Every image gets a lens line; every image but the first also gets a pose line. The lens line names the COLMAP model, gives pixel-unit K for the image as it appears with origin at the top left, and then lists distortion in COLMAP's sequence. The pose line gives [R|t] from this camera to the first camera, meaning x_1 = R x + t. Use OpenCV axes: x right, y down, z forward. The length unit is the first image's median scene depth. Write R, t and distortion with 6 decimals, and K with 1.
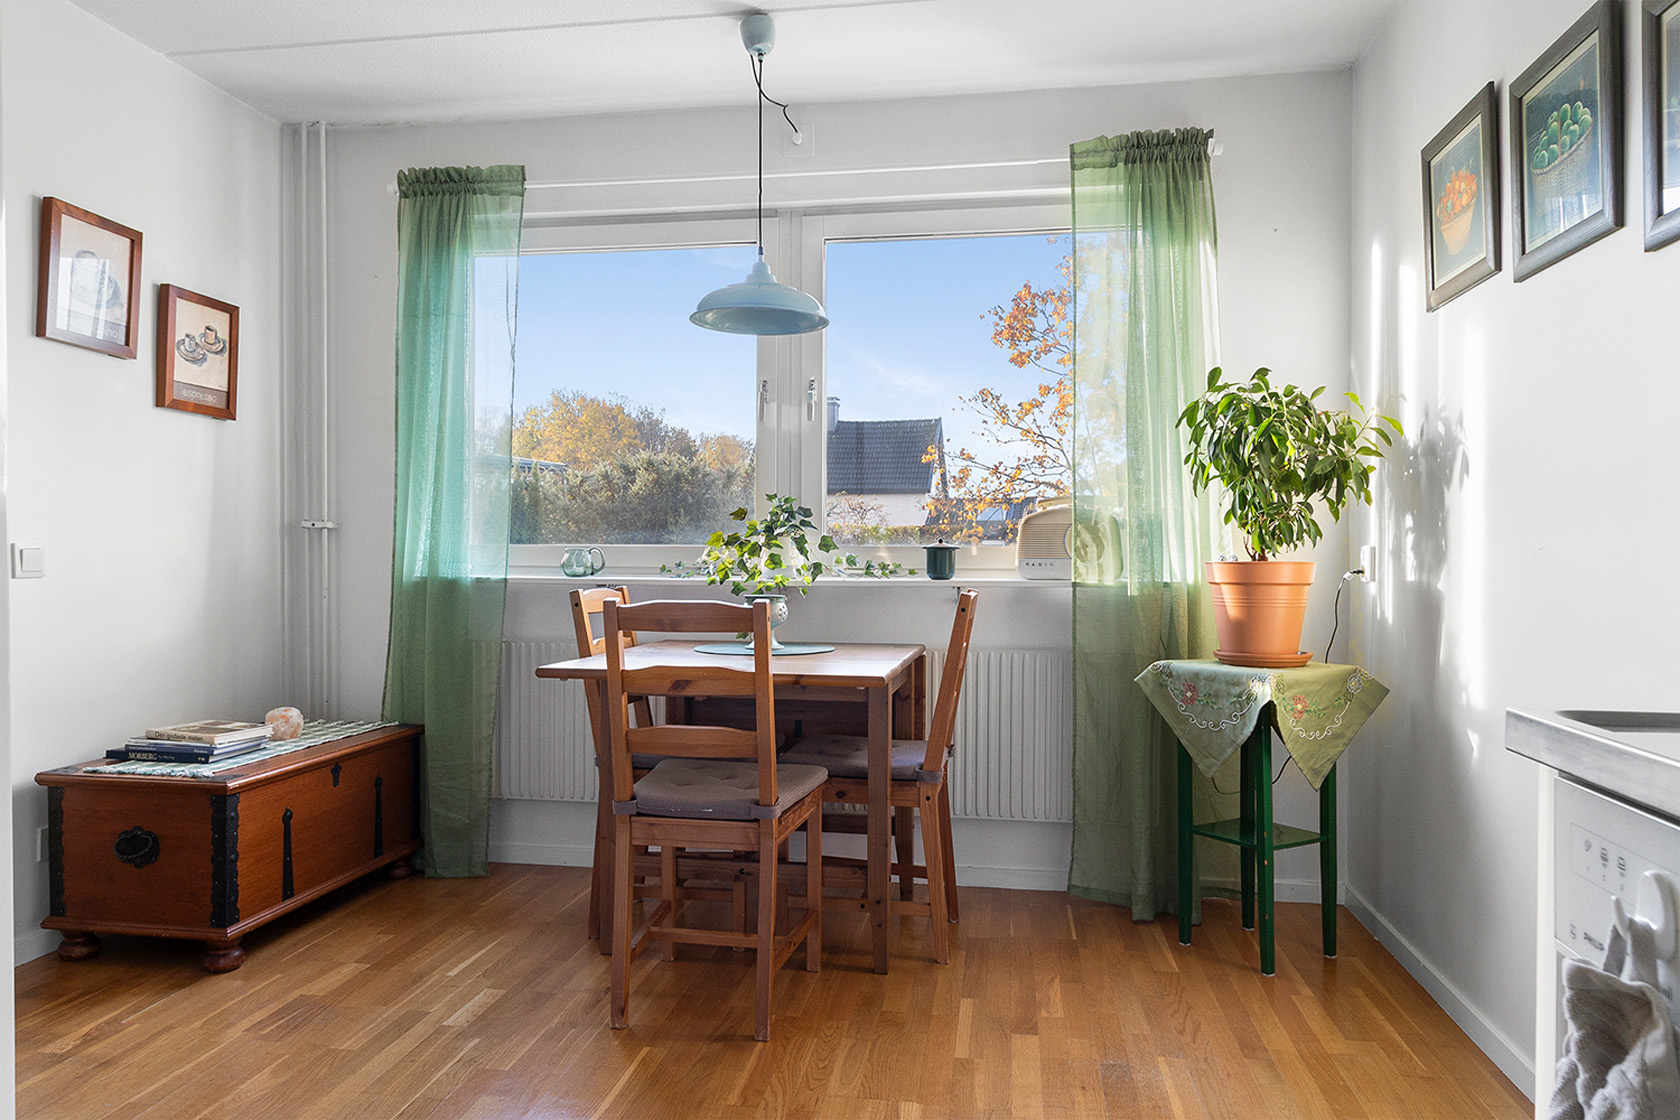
lens RADIAL K [[1118.2, 0, 840.0], [0, 1118.2, 560.0], [0, 0, 1]] dist [-0.005923, -0.002248]
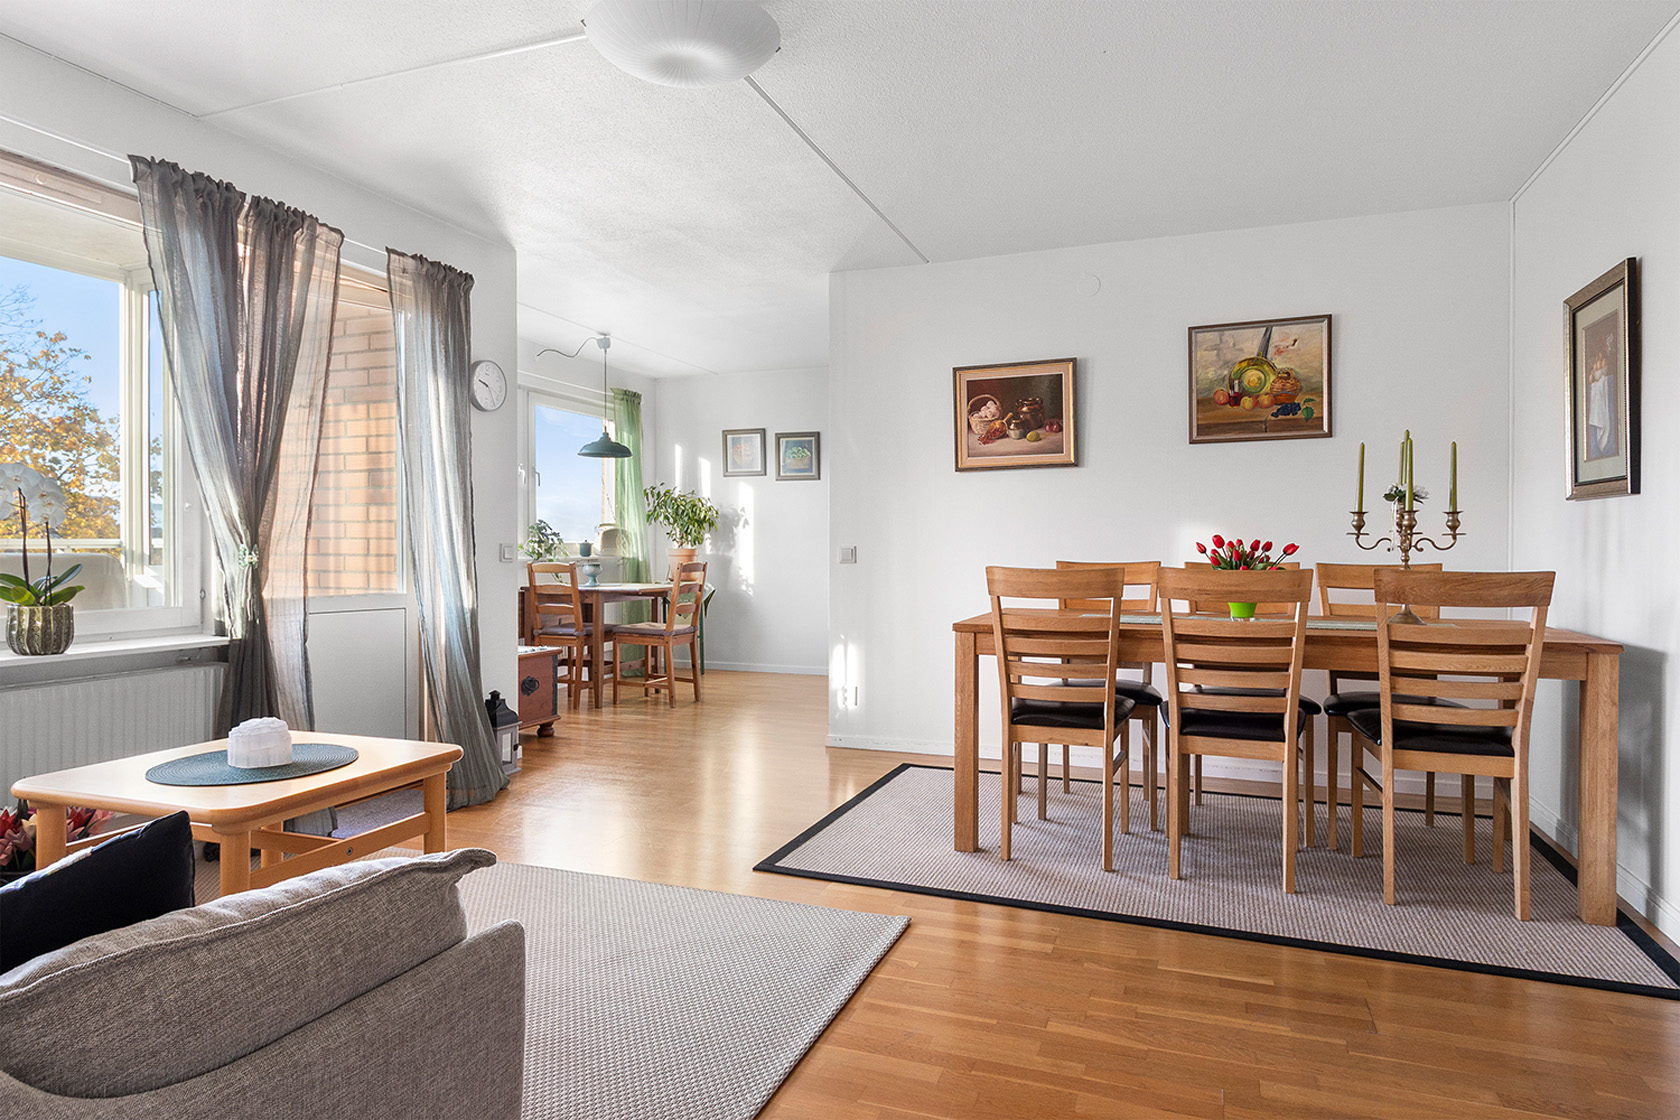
lens RADIAL K [[977.0, 0, 814.2], [0, 977.0, 563.4], [0, 0, 1]] dist [-0.000554, -0.000021]
pose [[0.224327, -0.023444, 0.974232, -1.949962], [0.001683, 0.999718, 0.023669, -0.018028], [-0.974513, -0.003670, 0.224303, 0.027956]]
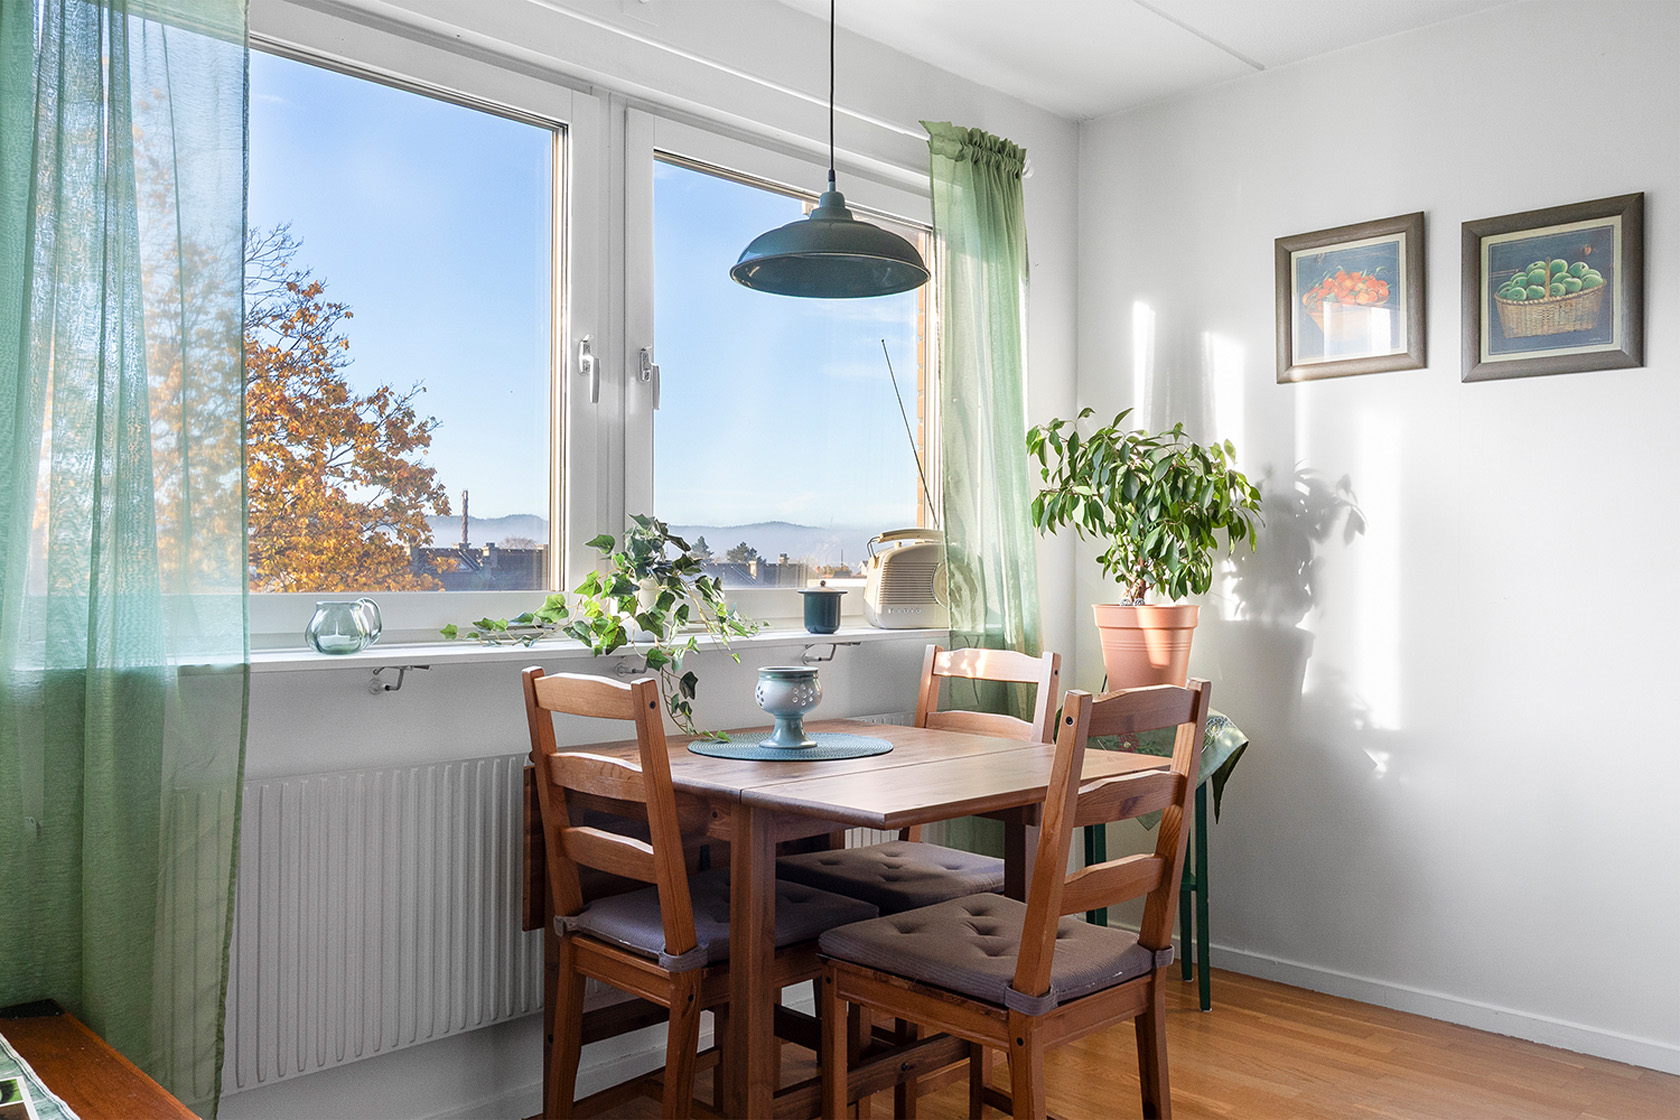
lens RADIAL K [[1316.5, 0, 832.5], [0, 1316.5, 565.6], [0, 0, 1]] dist [0.008651, -0.001172]
pose [[0.596158, 0.000366, 0.802867, -0.661281], [0.000390, 1.000000, -0.000745, -0.029635], [-0.802867, 0.000758, 0.596158, 0.460082]]
